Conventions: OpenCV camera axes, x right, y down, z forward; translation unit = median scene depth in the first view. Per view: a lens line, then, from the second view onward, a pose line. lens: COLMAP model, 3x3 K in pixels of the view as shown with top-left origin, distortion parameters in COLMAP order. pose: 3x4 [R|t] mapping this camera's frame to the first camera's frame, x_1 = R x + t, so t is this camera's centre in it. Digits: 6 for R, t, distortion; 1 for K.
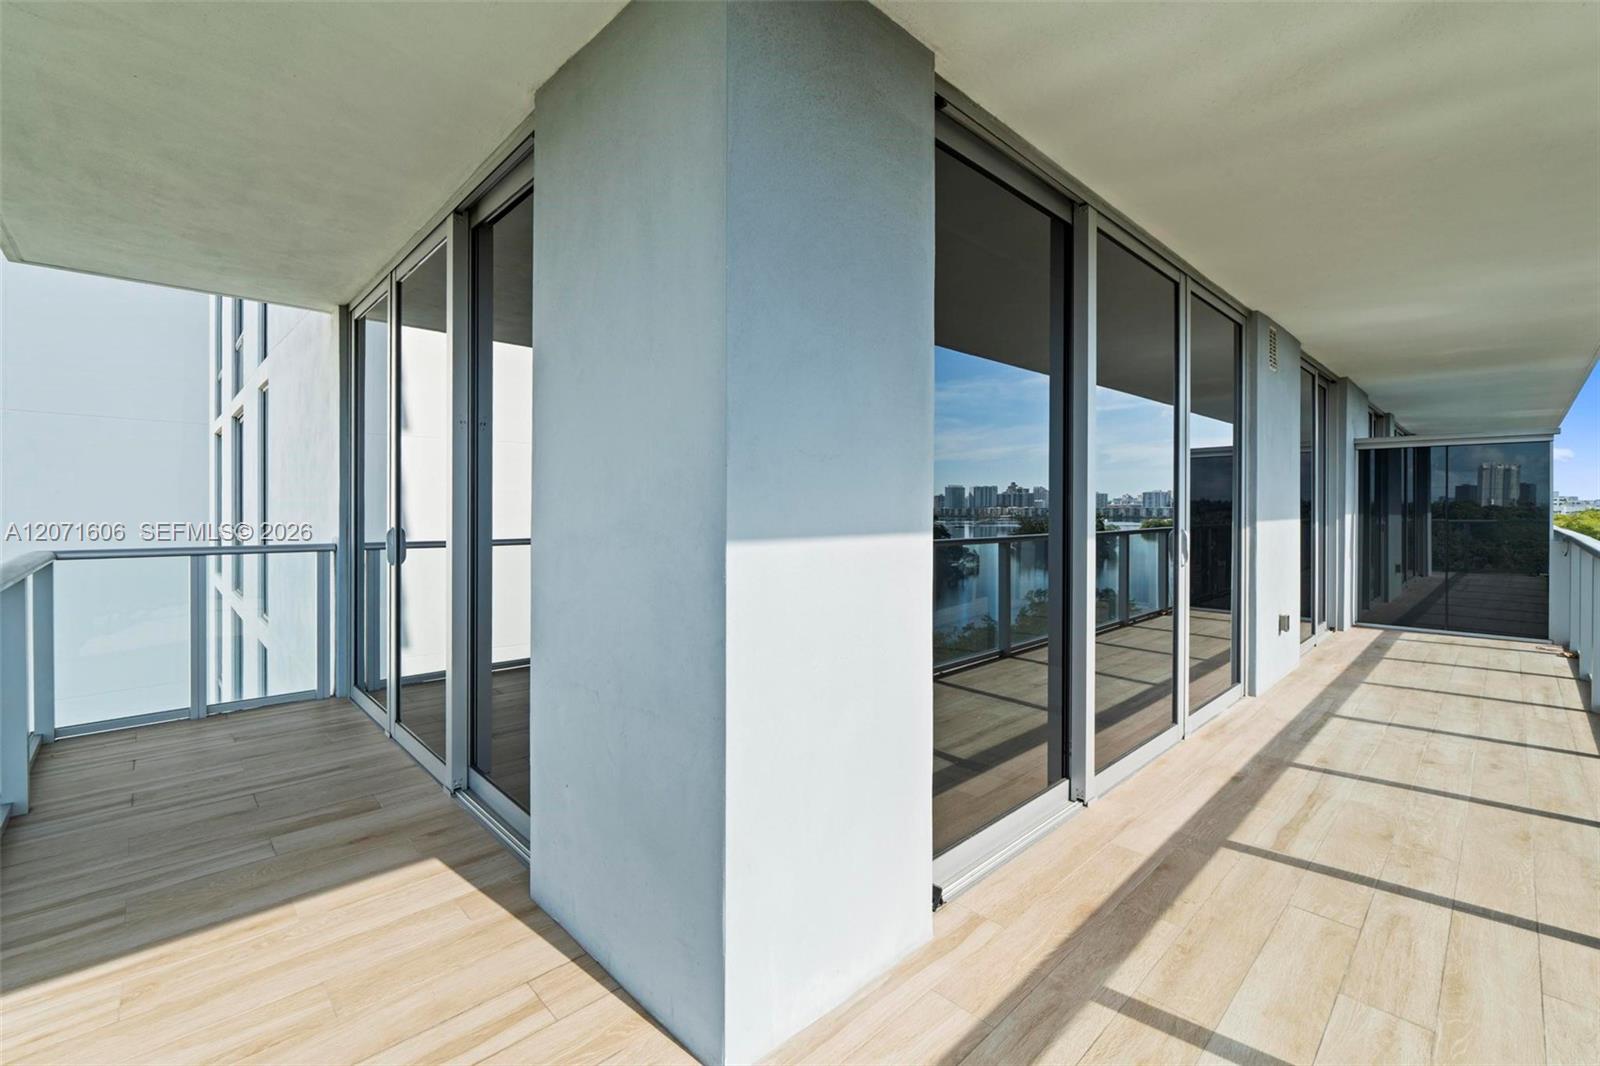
lens RADIAL K [[687.5, 0, 802.2], [0, 687.5, 524.6], [0, 0, 1]] dist [-0.007313, 0.000769]
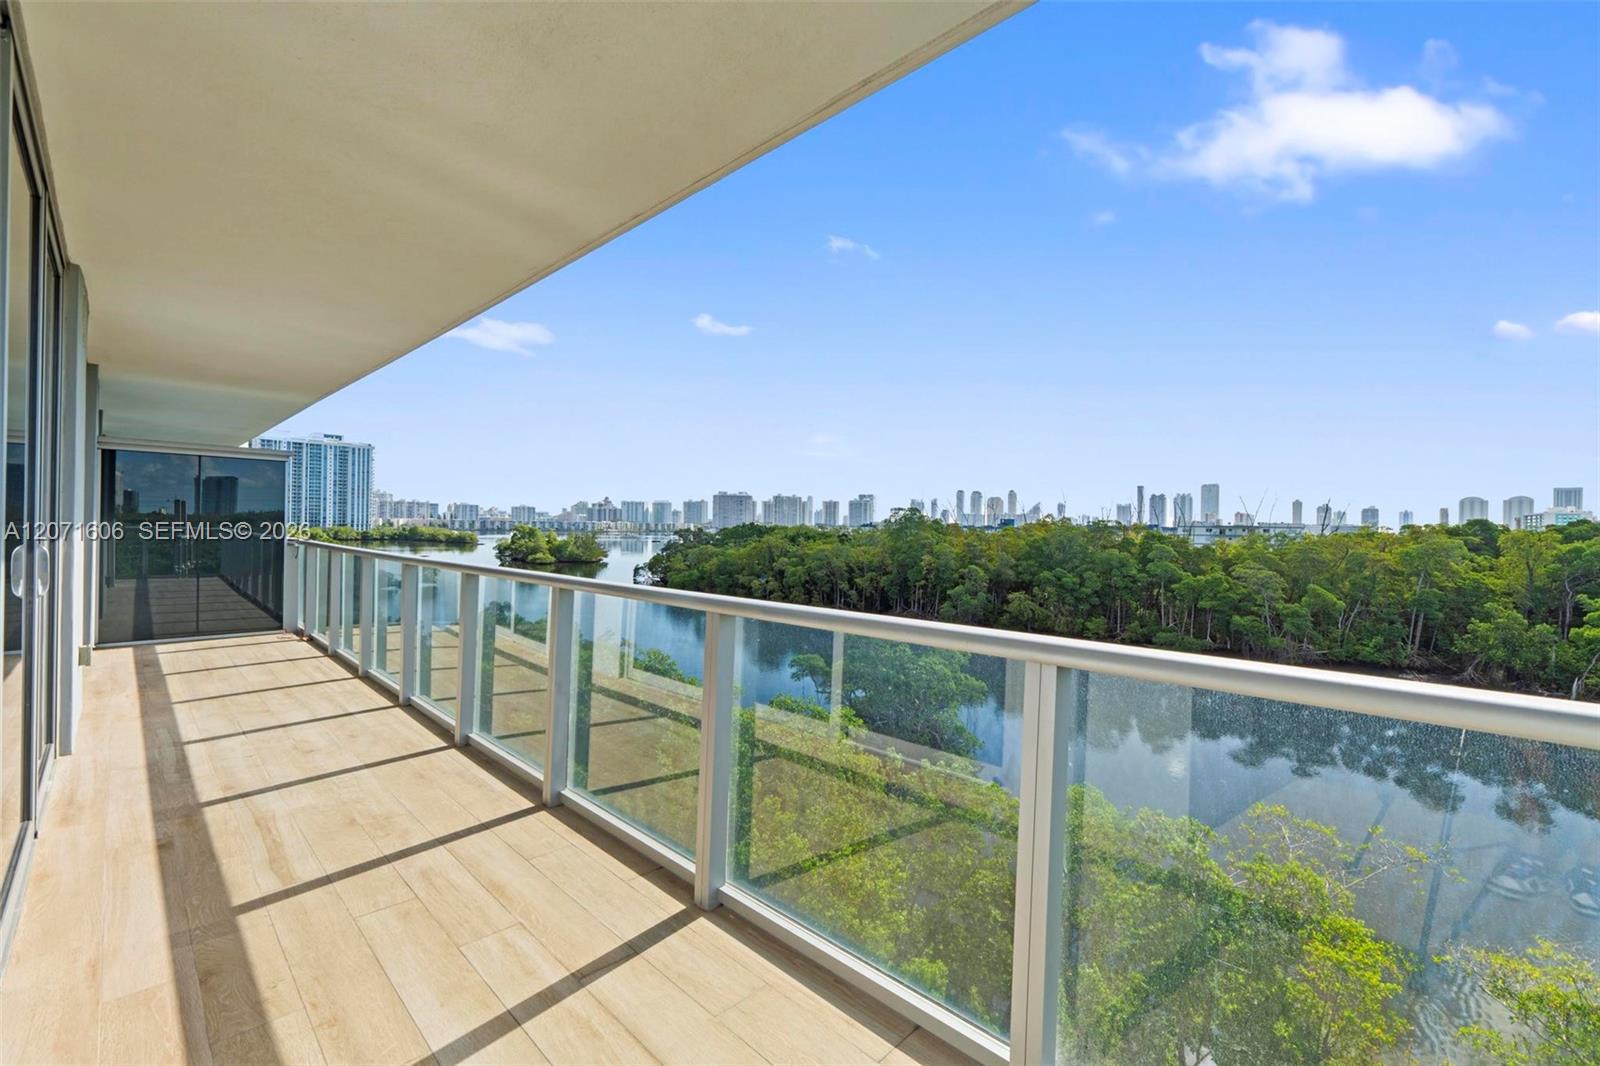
lens RADIAL K [[687.5, 0, 800.8], [0, 687.5, 533.3], [0, 0, 1]] dist [-0.007313, 0.000769]
pose [[-0.042678, -0.009706, 0.999042, -0.254256], [0.006275, 0.999930, 0.009983, -0.007994], [-0.999069, 0.006695, -0.042614, 0.327083]]
